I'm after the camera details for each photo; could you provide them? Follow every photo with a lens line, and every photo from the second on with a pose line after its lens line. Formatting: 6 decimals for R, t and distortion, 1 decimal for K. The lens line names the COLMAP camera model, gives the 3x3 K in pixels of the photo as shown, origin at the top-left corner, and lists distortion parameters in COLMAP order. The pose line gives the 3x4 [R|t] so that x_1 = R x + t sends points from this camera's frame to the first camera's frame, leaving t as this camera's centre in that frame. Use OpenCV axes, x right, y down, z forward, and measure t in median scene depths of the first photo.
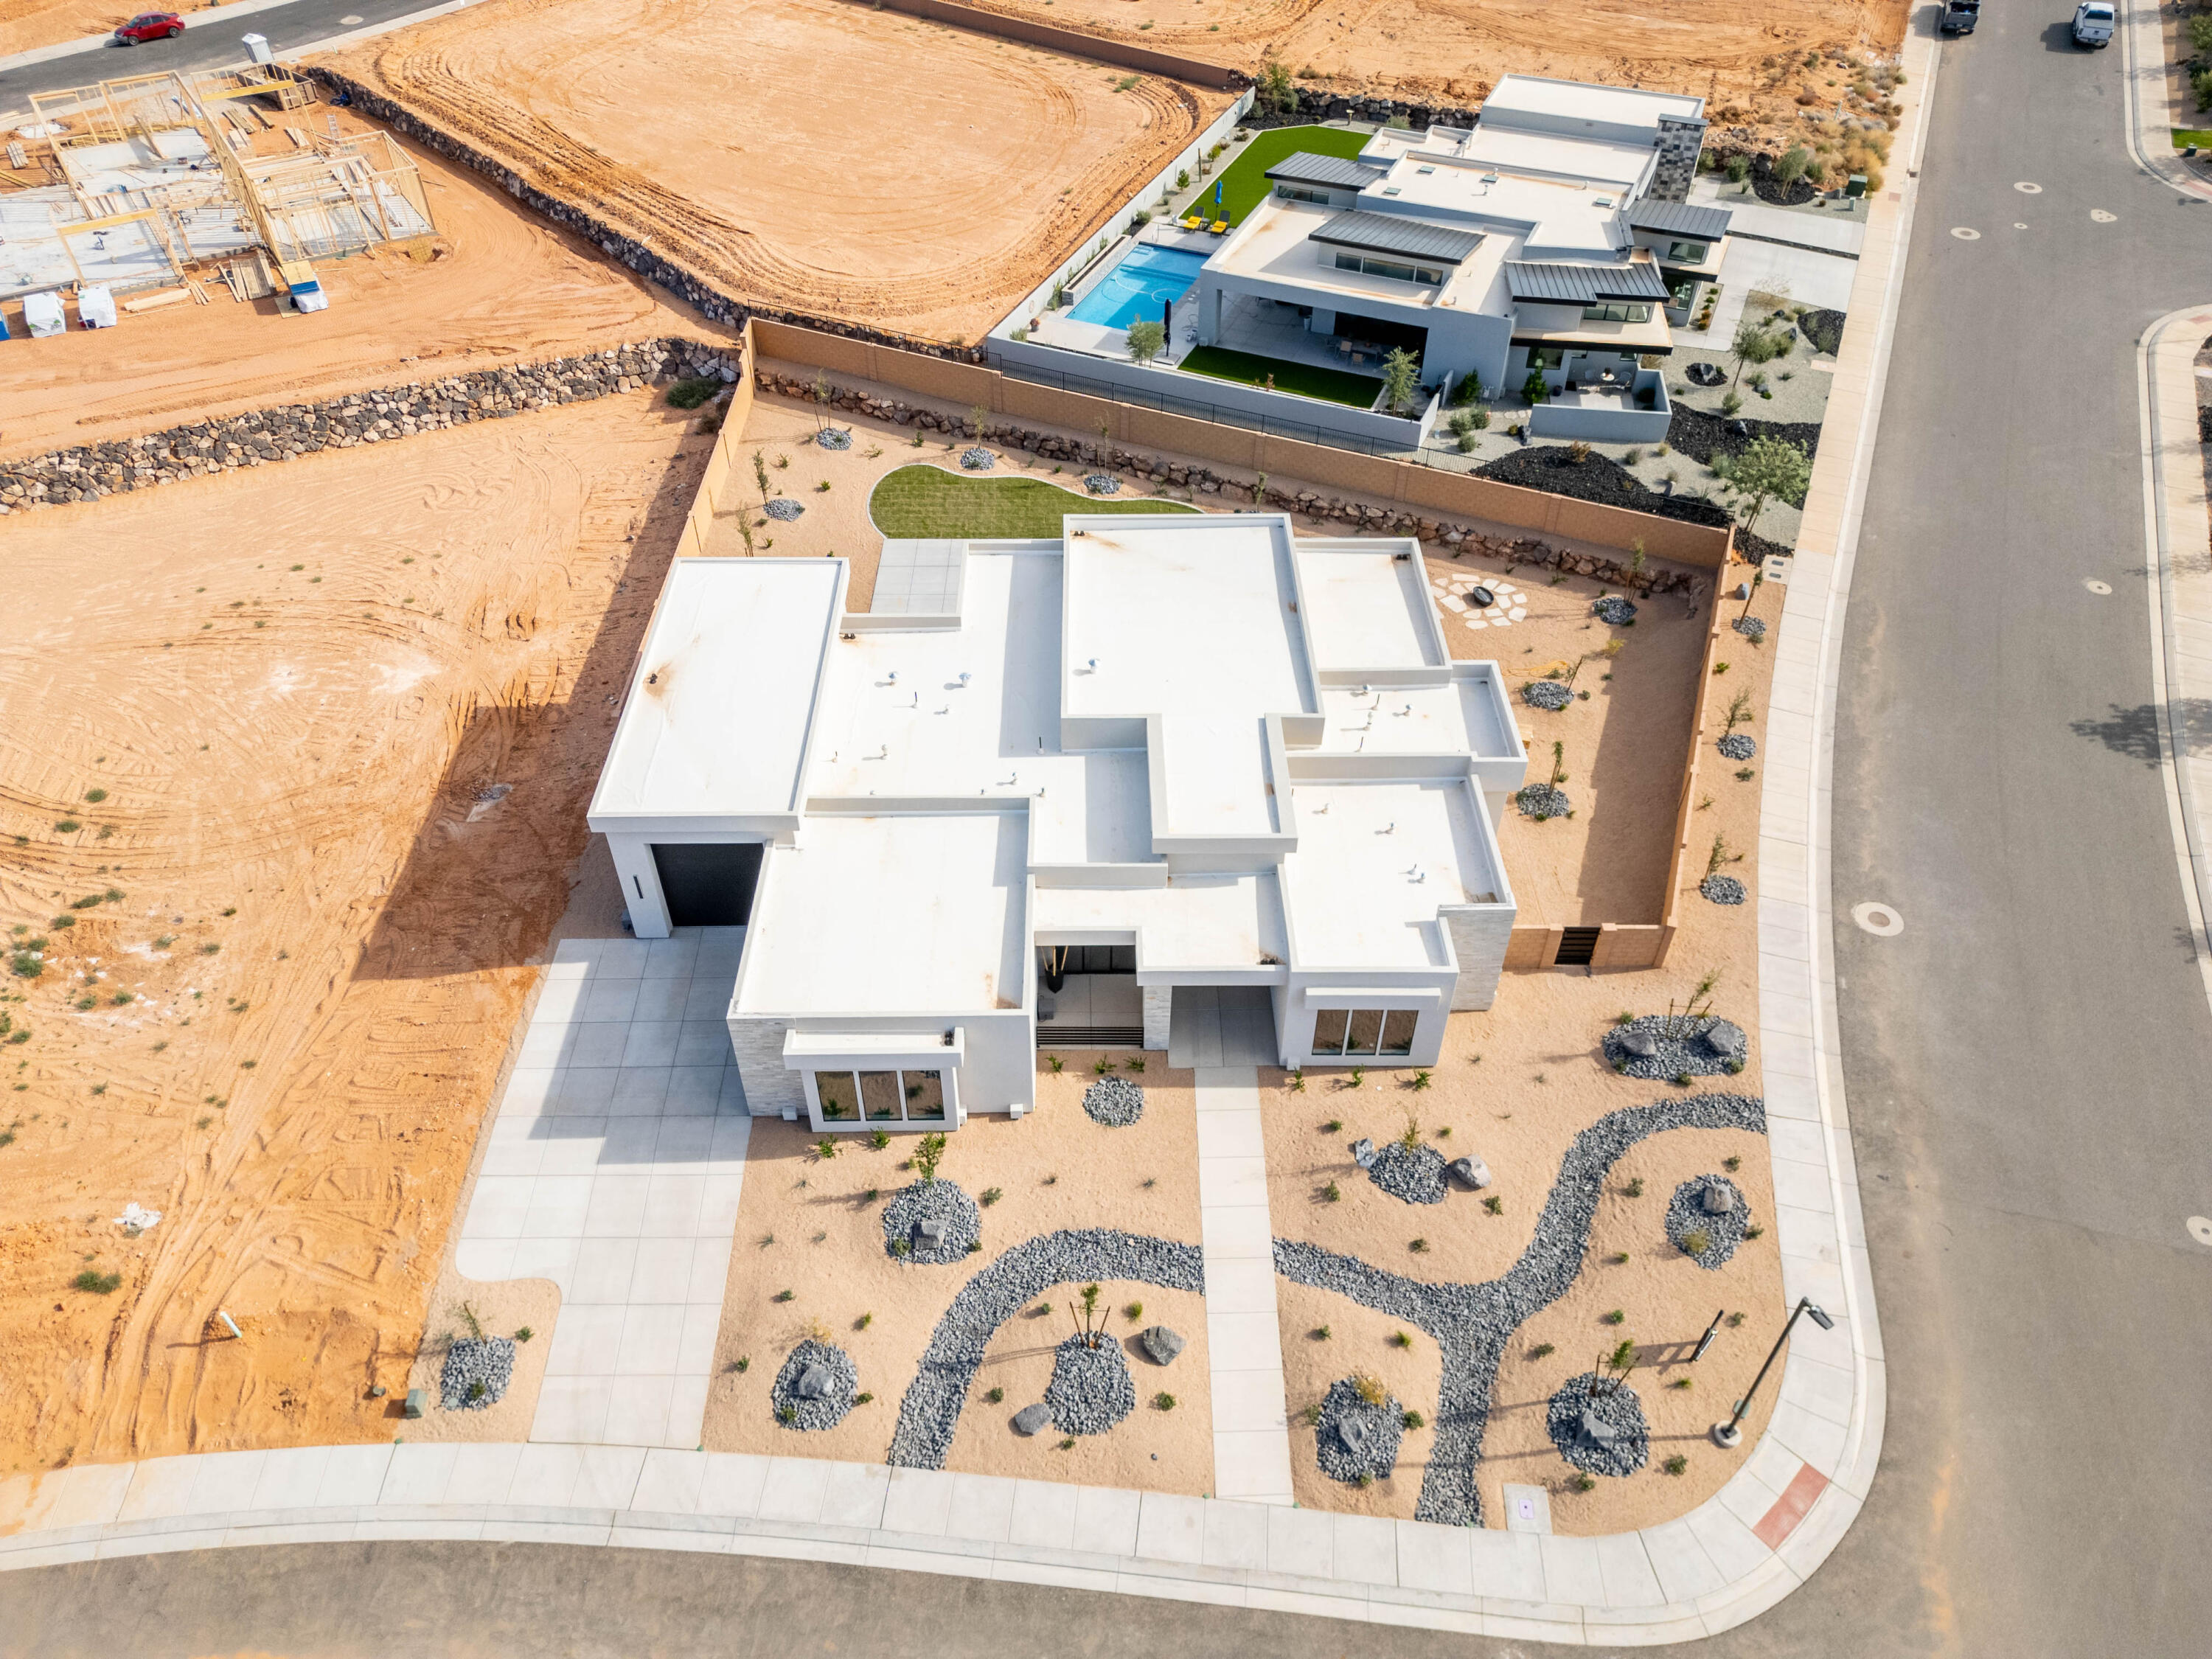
lens RADIAL K [[1559.3, 0, 1107.0], [0, 1559.3, 814.8], [0, 0, 1]] dist [0.076985, -0.077474]
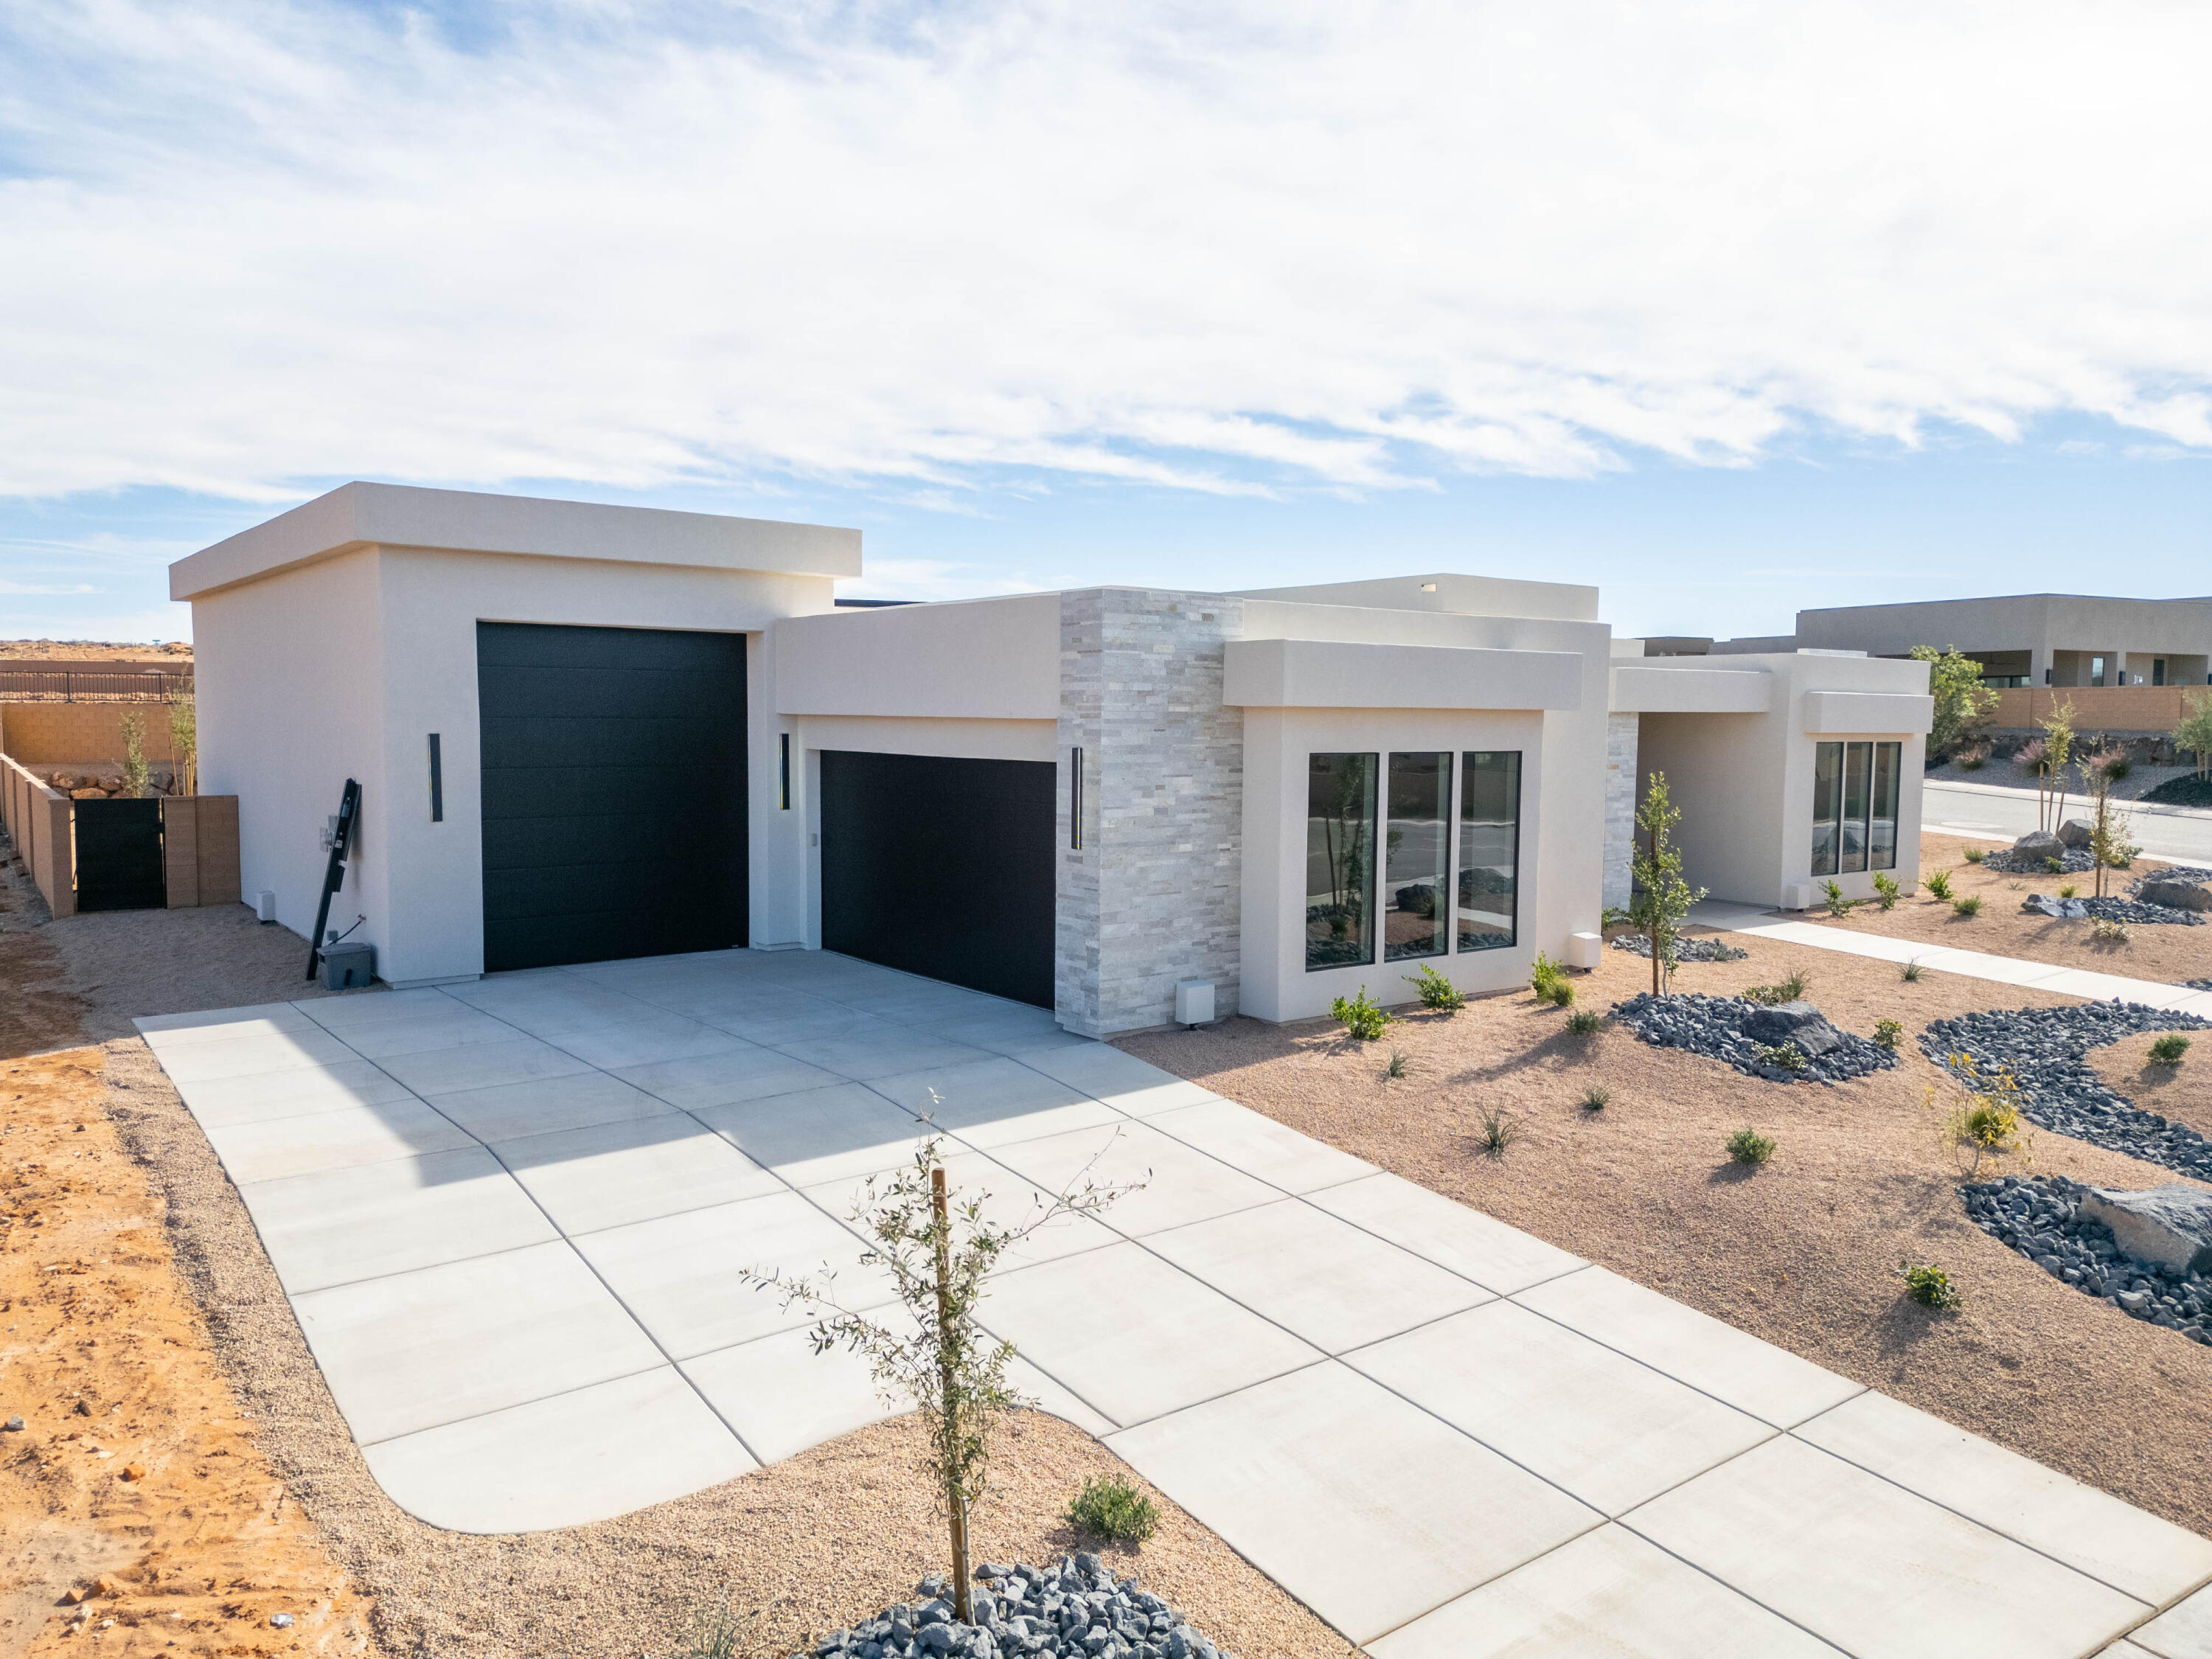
lens RADIAL K [[1547.4, 0, 1107.2], [0, 1547.4, 818.9], [0, 0, 1]] dist [0.082055, -0.084537]
pose [[0.798116, -0.038361, 0.601281, -0.372723], [0.403670, 0.774912, -0.486377, 0.279654], [-0.447282, 0.630904, 0.633955, 0.663823]]
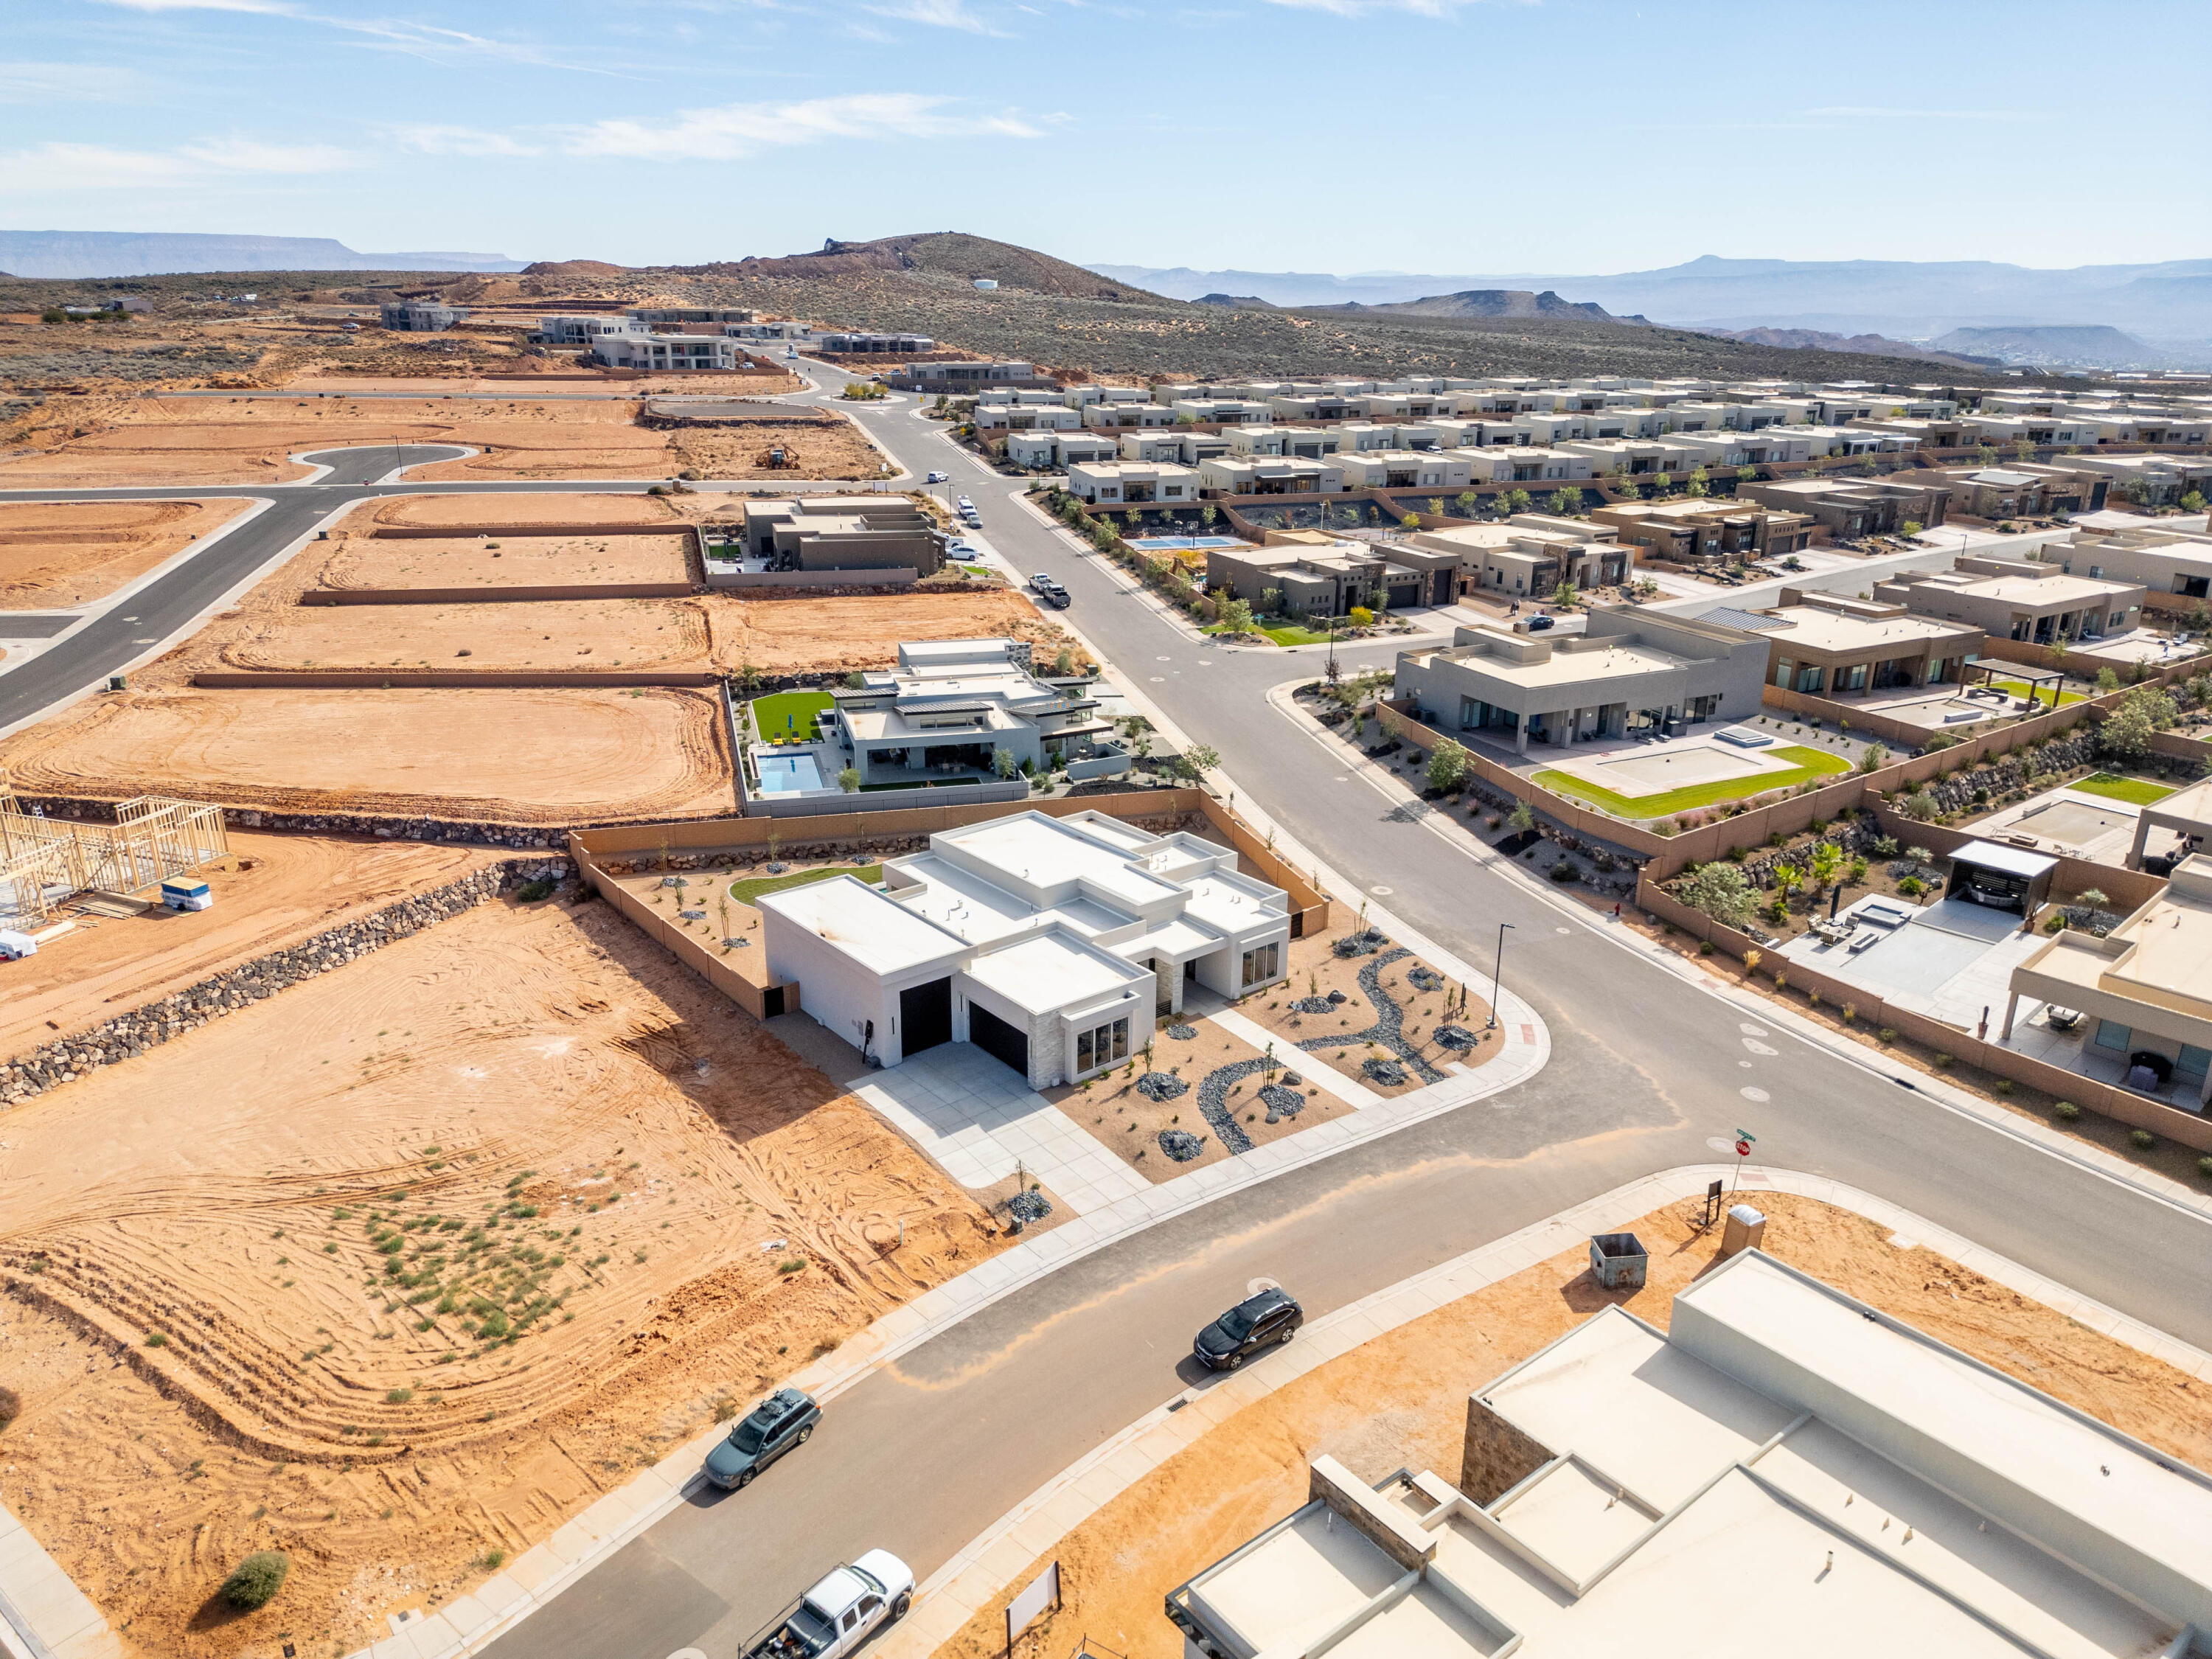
lens RADIAL K [[1547.4, 0, 1107.2], [0, 1547.4, 818.9], [0, 0, 1]] dist [0.082055, -0.084537]
pose [[0.780227, -0.200084, 0.592631, -1.010026], [0.418610, 0.871031, -0.257043, 0.359371], [-0.464770, 0.448634, 0.763359, -0.465363]]
